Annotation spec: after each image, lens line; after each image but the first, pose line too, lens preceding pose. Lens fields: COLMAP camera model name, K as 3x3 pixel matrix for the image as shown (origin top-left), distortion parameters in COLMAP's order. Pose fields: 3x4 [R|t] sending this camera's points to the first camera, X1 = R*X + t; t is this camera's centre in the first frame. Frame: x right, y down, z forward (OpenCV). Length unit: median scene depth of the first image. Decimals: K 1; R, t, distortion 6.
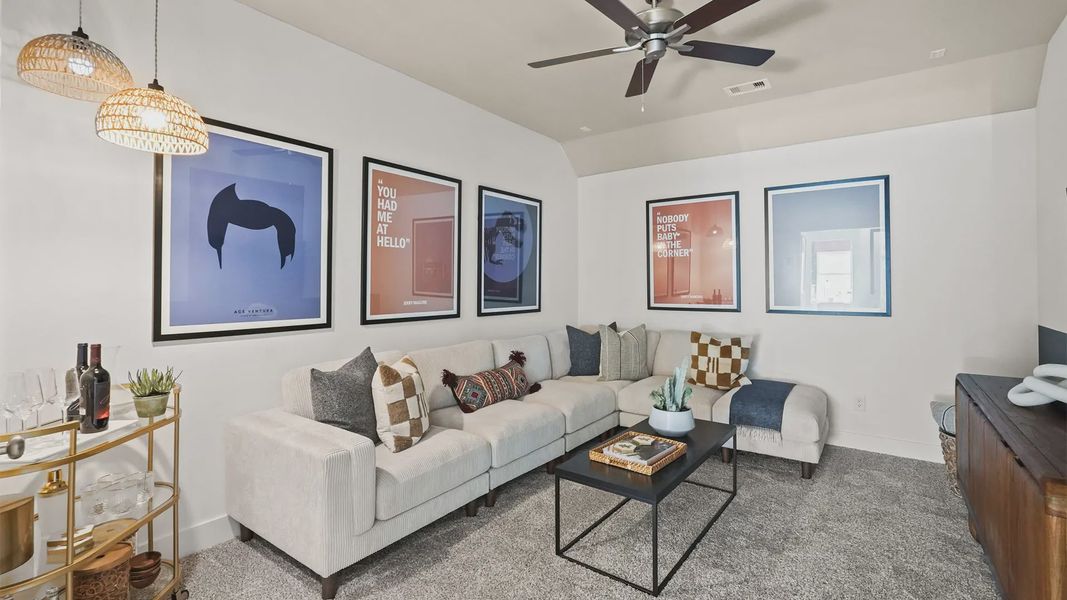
lens RADIAL K [[472.5, 0, 530.8], [0, 472.5, 276.5], [0, 0, 1]] dist [-0.001501, 0.001553]
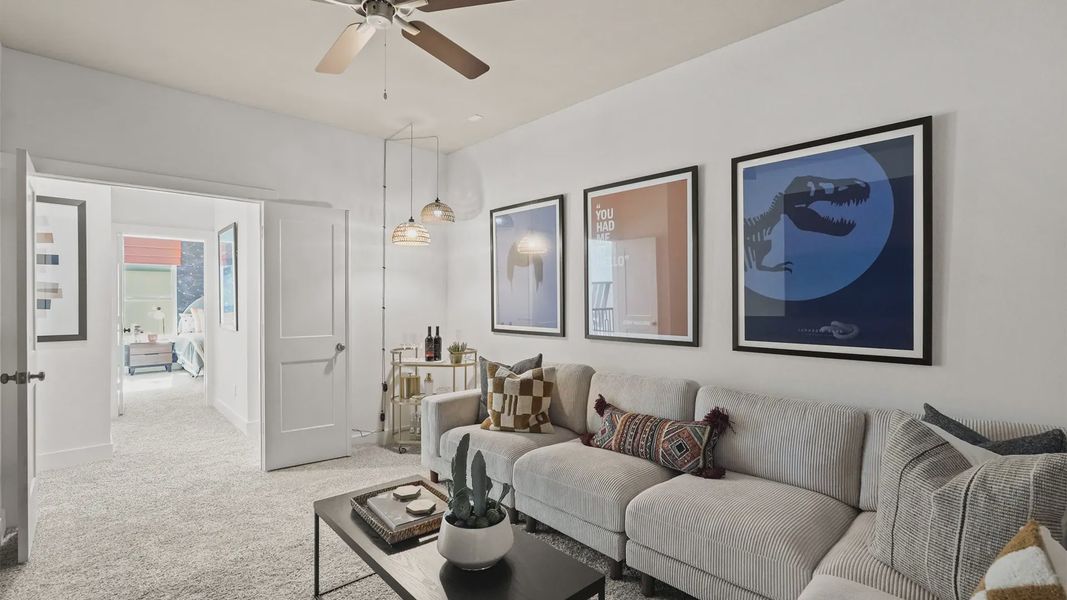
lens RADIAL K [[472.5, 0, 532.1], [0, 472.5, 302.6], [0, 0, 1]] dist [-0.001501, 0.001553]
pose [[-0.157669, -0.000334, -0.987492, 0.722957], [0.008235, 0.999965, -0.001654, 0.016353], [0.987458, -0.008393, -0.157661, 0.968991]]
